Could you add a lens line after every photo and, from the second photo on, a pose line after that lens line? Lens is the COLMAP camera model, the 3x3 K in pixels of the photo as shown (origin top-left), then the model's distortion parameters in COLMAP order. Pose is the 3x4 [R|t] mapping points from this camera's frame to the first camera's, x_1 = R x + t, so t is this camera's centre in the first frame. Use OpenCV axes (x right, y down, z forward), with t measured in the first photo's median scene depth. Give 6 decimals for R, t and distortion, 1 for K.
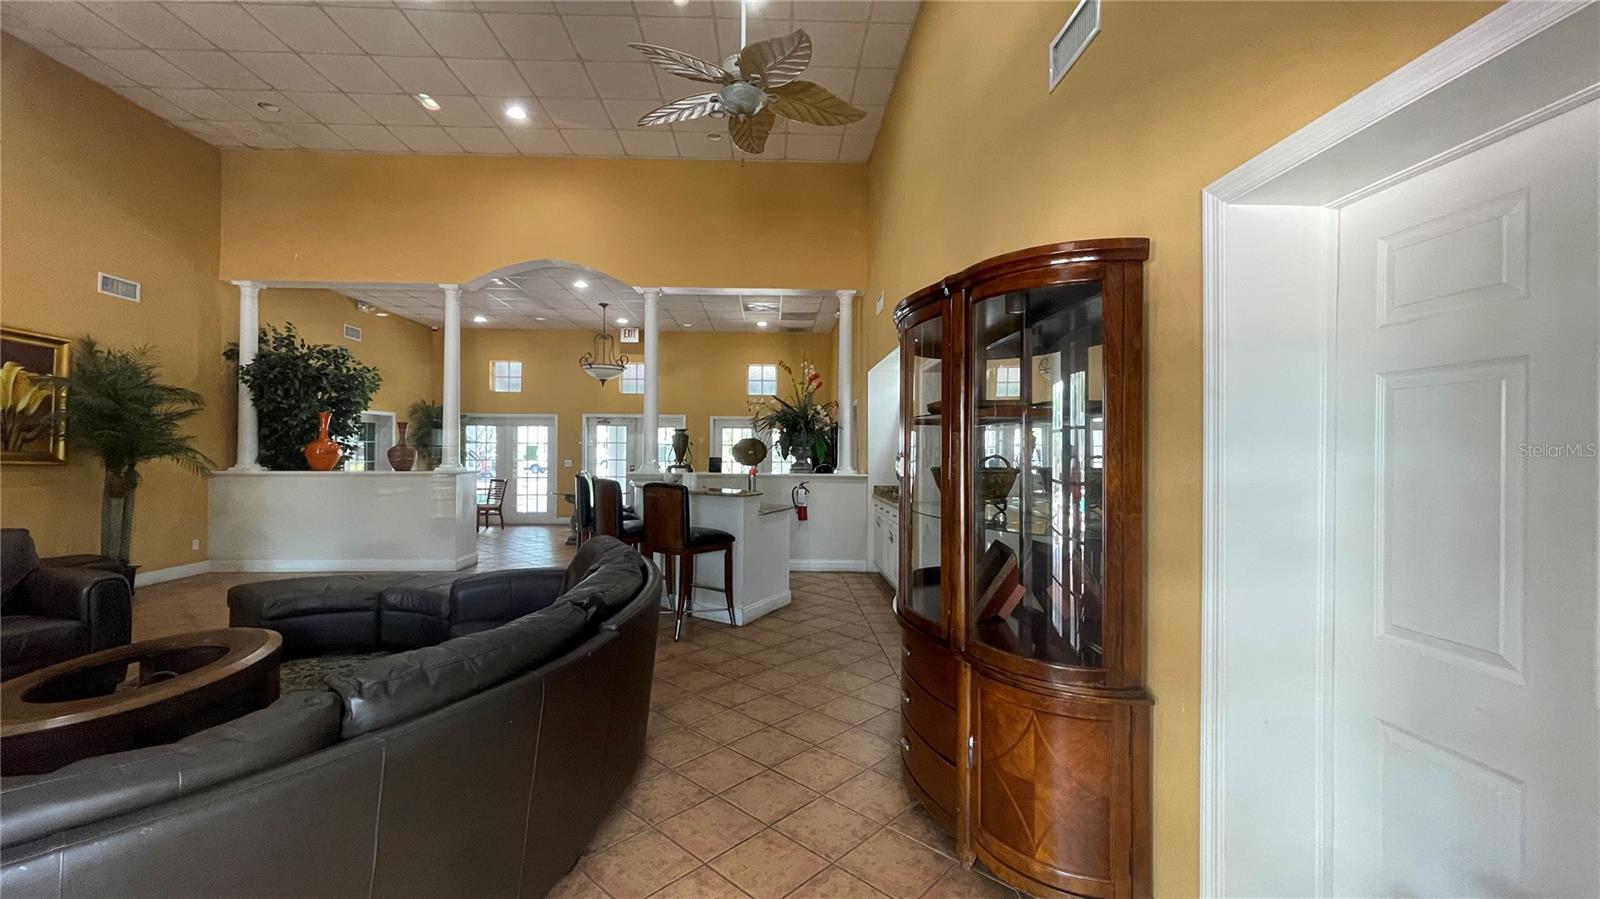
lens RADIAL K [[632.8, 0, 800.0], [0, 632.8, 449.5], [0, 0, 1]] dist [-0.005350, 0.000860]
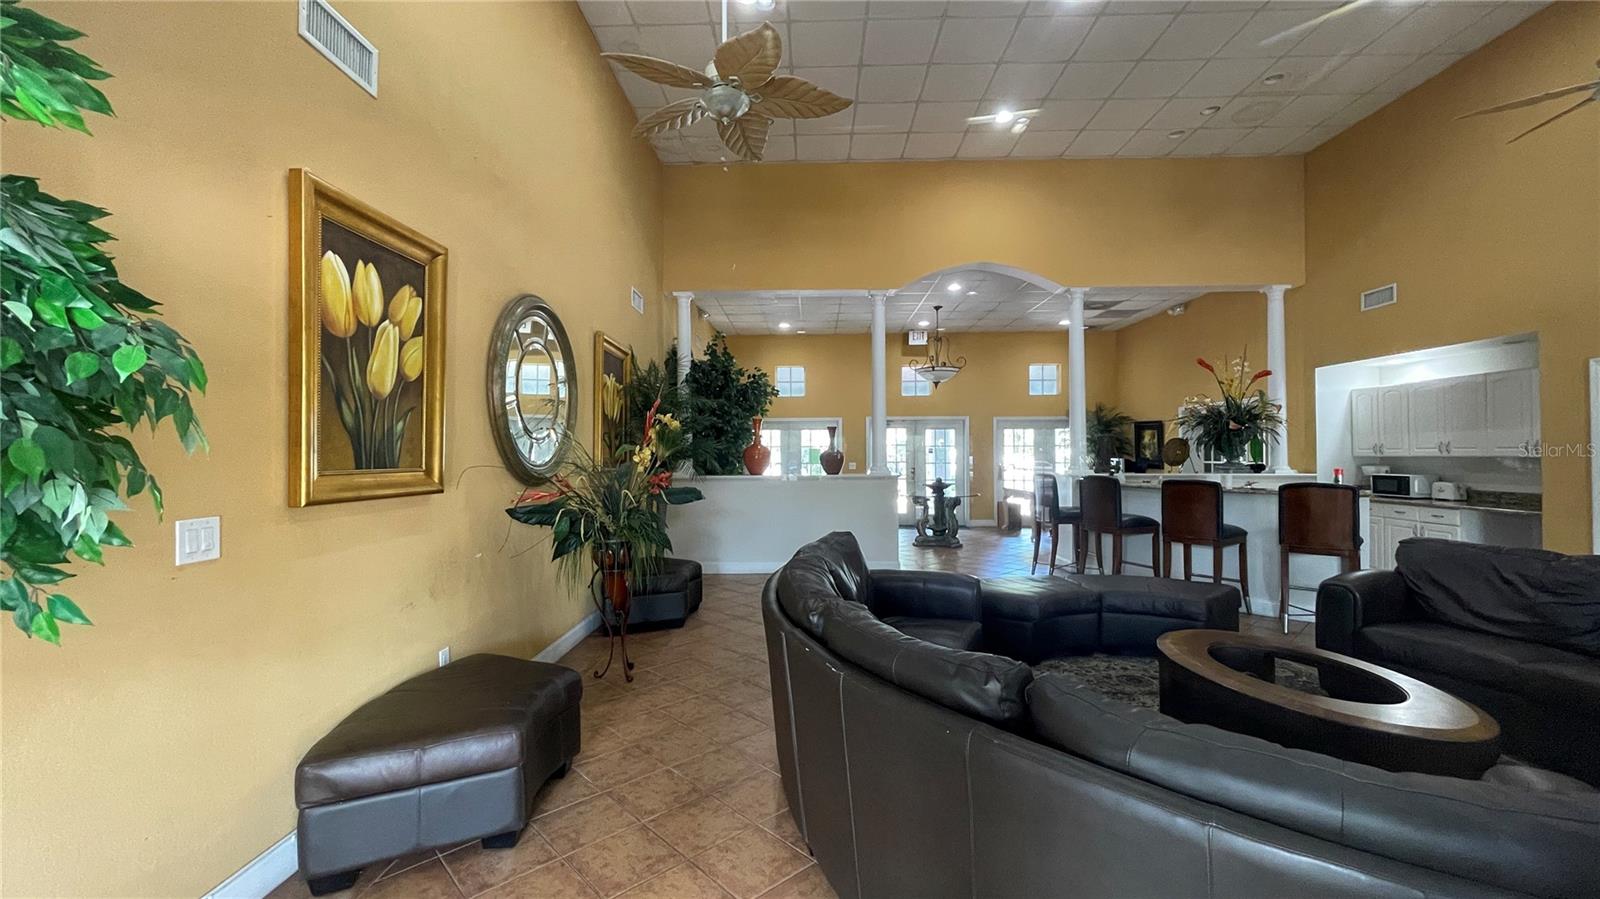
lens RADIAL K [[634.2, 0, 801.9], [0, 634.2, 449.6], [0, 0, 1]] dist [-0.010733, 0.004778]
pose [[0.998412, -0.015923, -0.054042, -0.617613], [0.015775, 0.999871, -0.003174, -0.004685], [0.054086, 0.002316, 0.998534, -0.018552]]
